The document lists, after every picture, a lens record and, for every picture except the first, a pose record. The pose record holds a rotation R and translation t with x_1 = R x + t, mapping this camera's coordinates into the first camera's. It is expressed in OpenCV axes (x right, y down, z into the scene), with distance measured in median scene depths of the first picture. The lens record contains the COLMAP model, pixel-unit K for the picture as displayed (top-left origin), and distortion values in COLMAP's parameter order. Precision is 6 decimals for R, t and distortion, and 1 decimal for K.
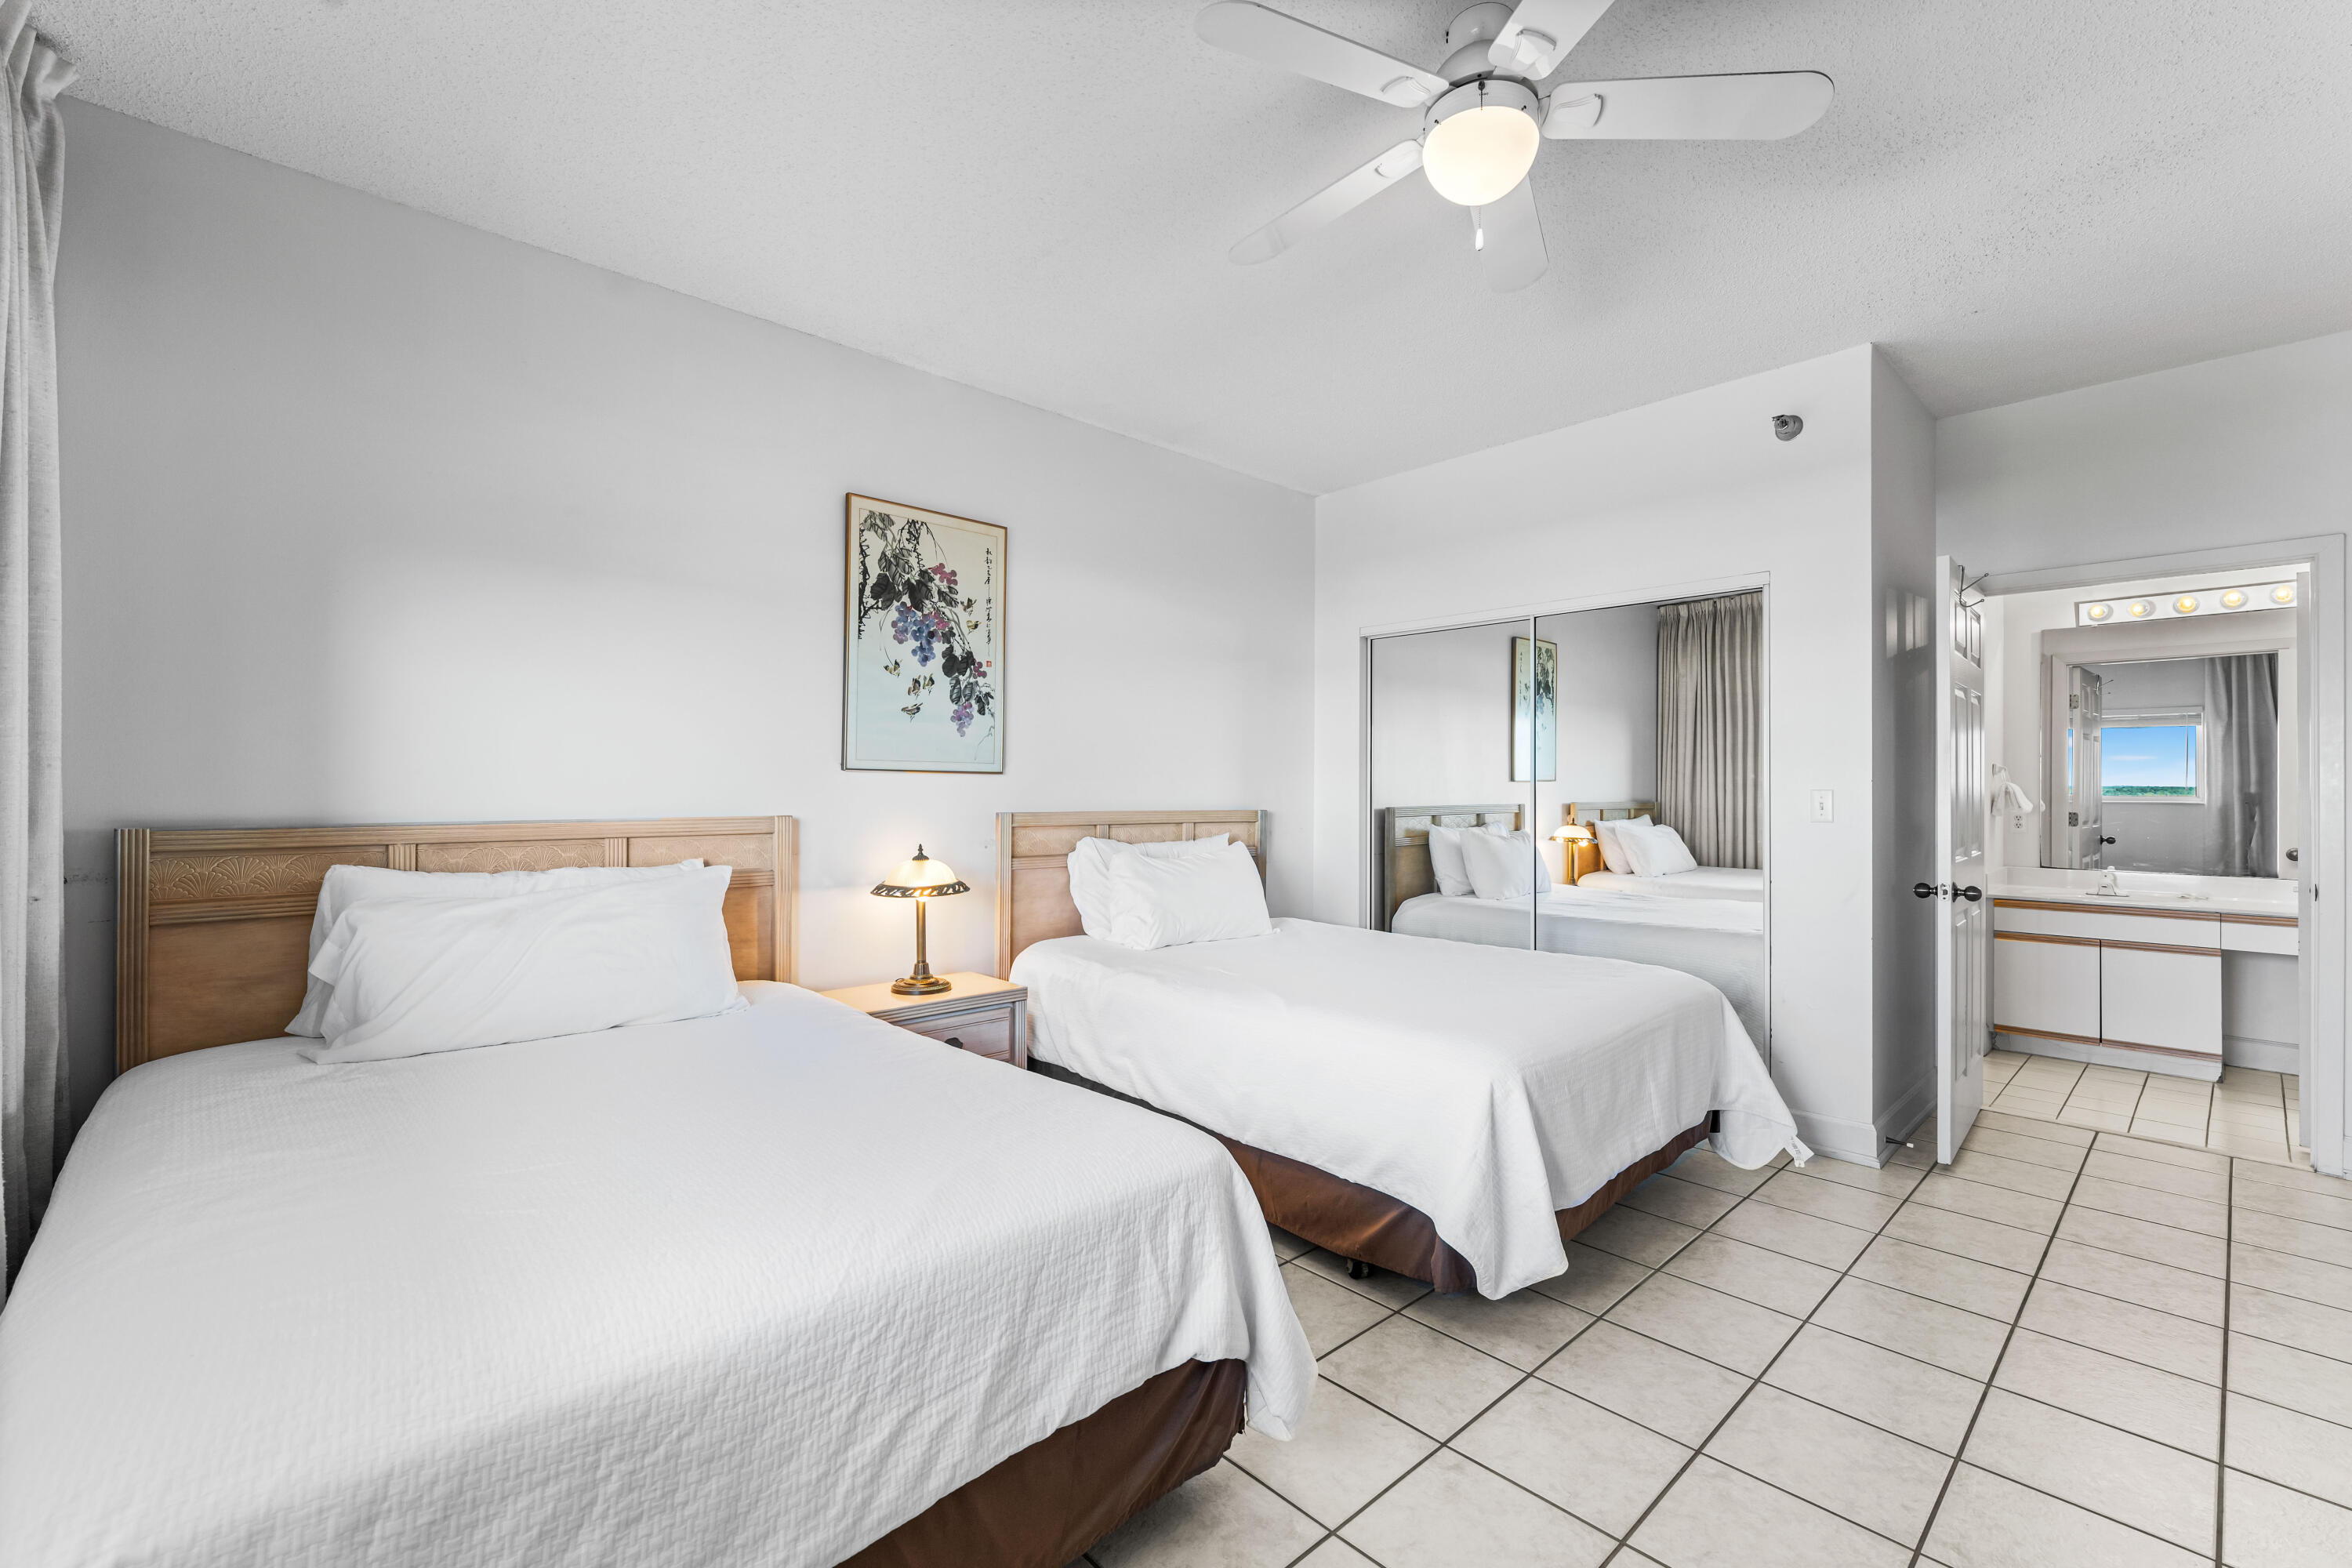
lens RADIAL K [[972.2, 0, 1183.4], [0, 972.2, 786.5], [0, 0, 1]] dist [0.003249, -0.001912]
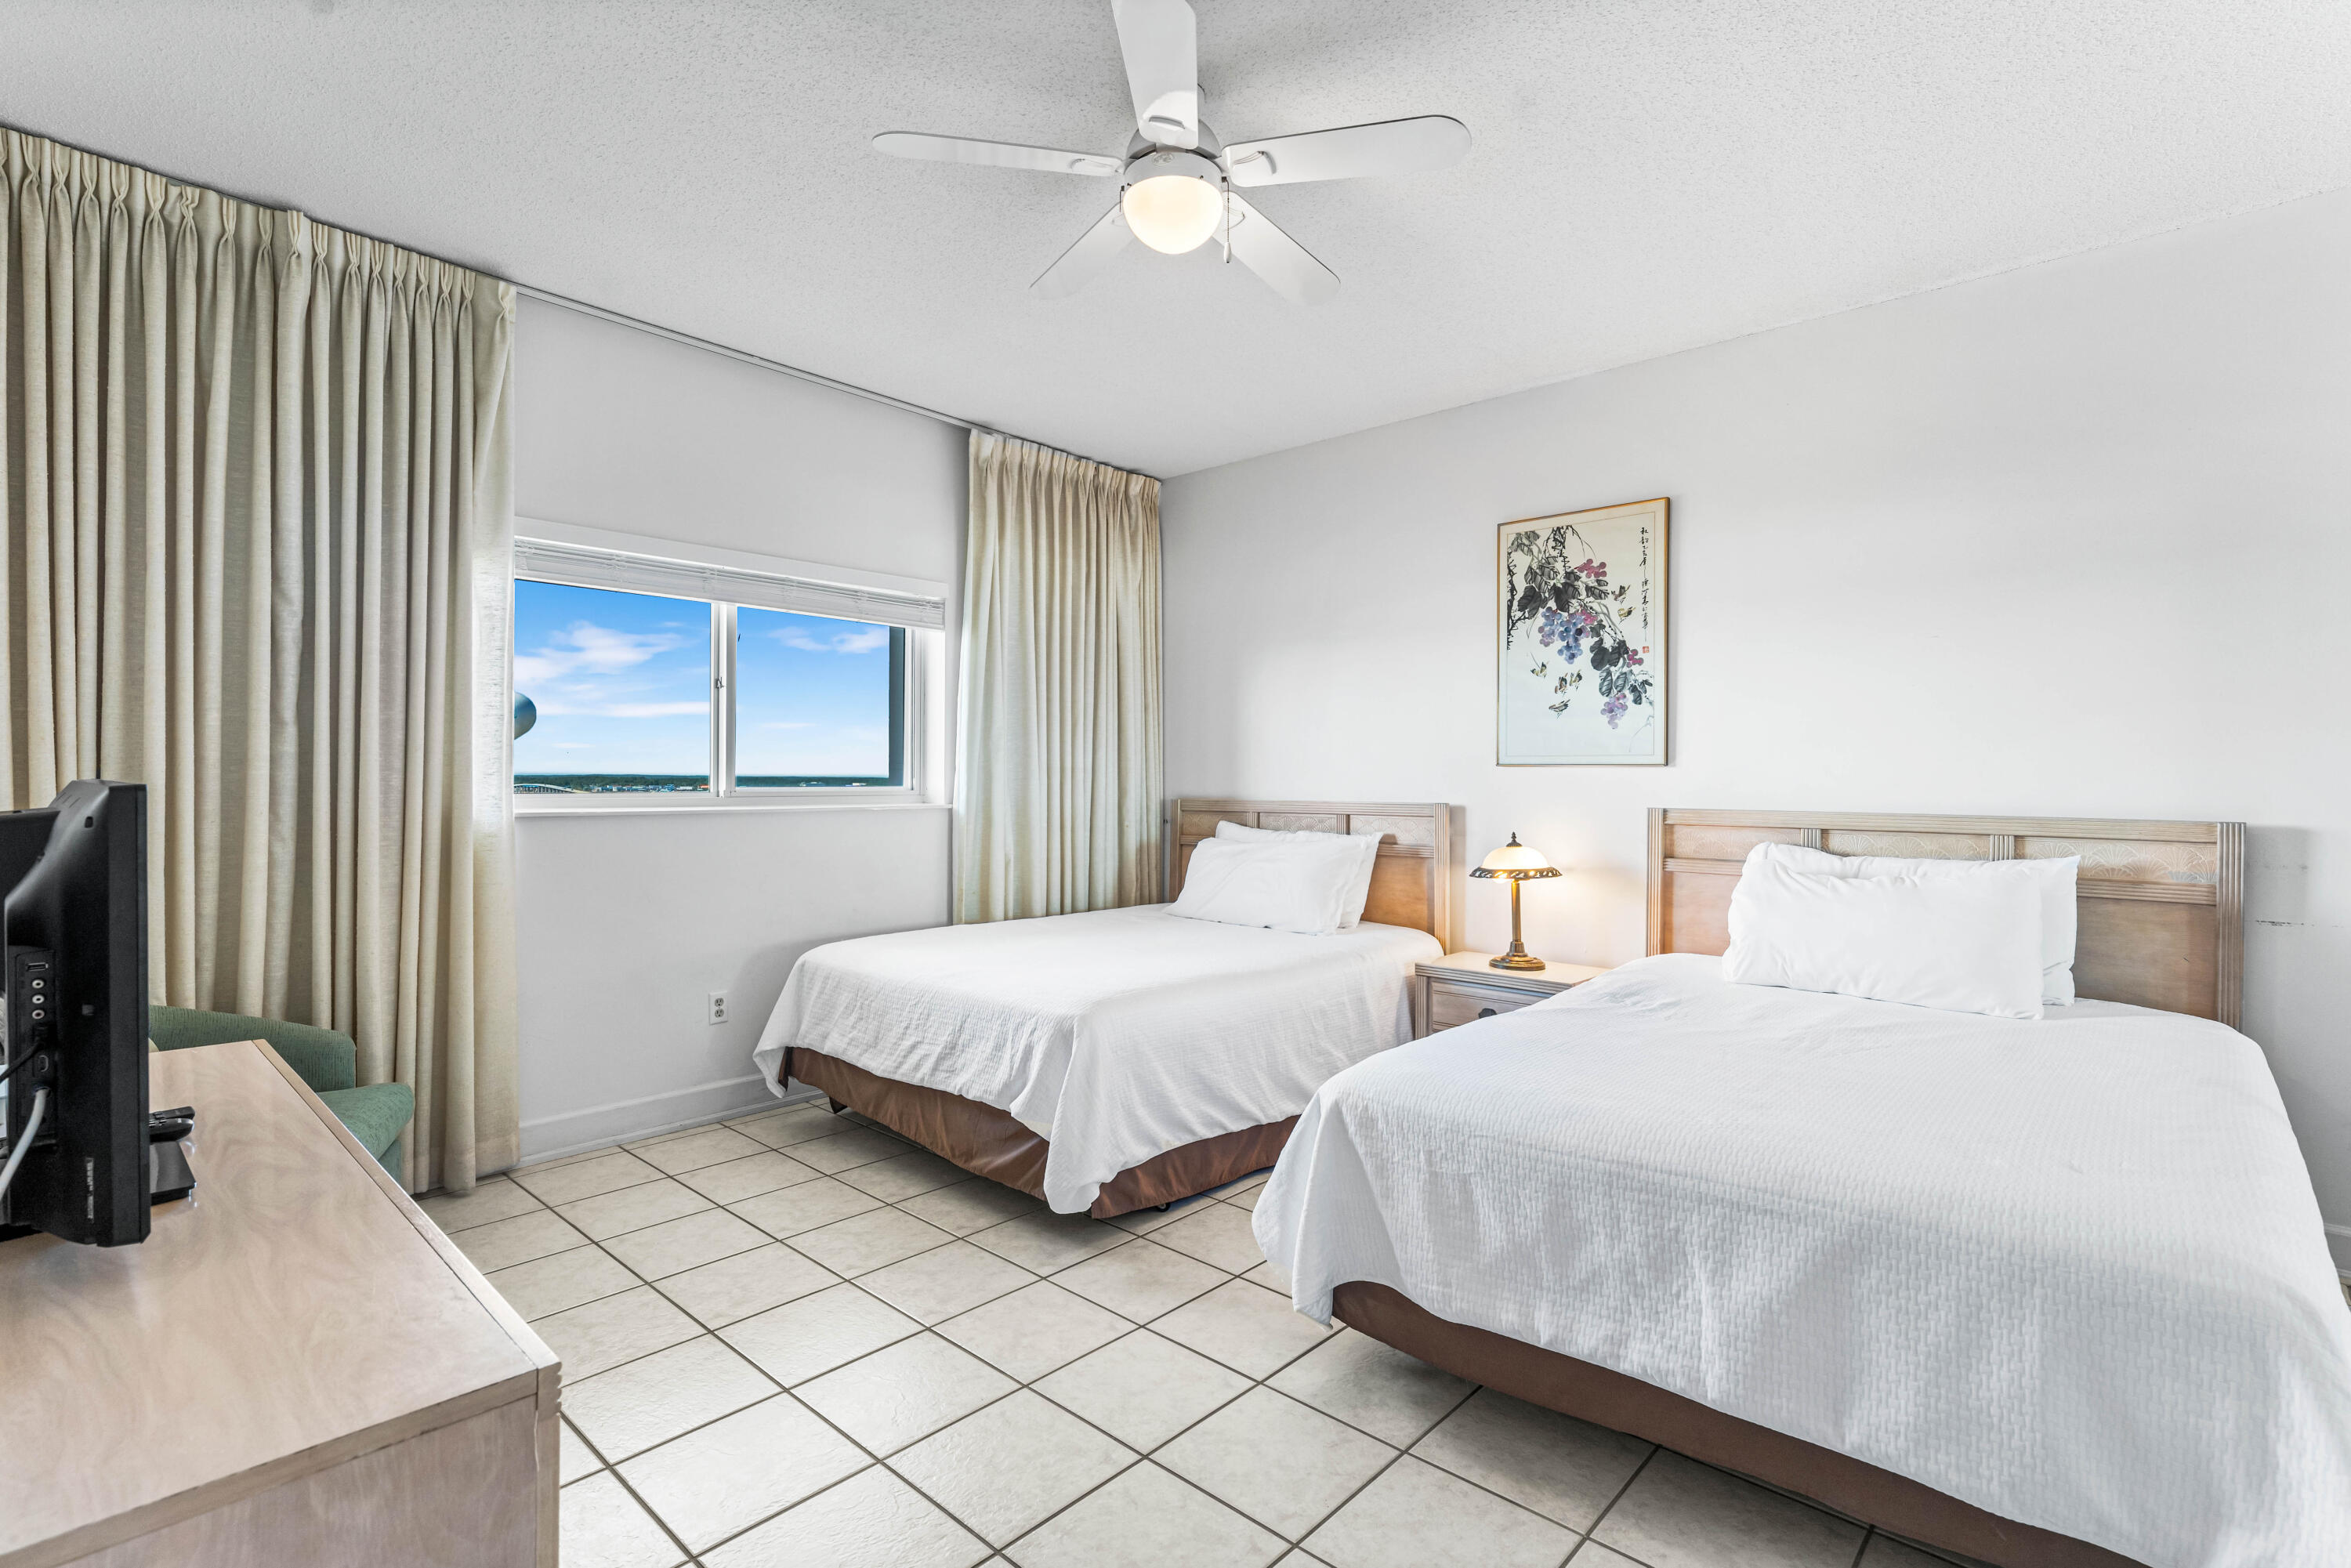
lens RADIAL K [[1052.6, 0, 1185.1], [0, 1052.6, 782.2], [0, 0, 1]] dist [0.001560, -0.001264]
pose [[0.111824, -0.002133, -0.993726, 0.806375], [-0.001611, 0.999996, -0.002328, 0.005806], [0.993727, 0.001861, 0.111820, 0.468591]]
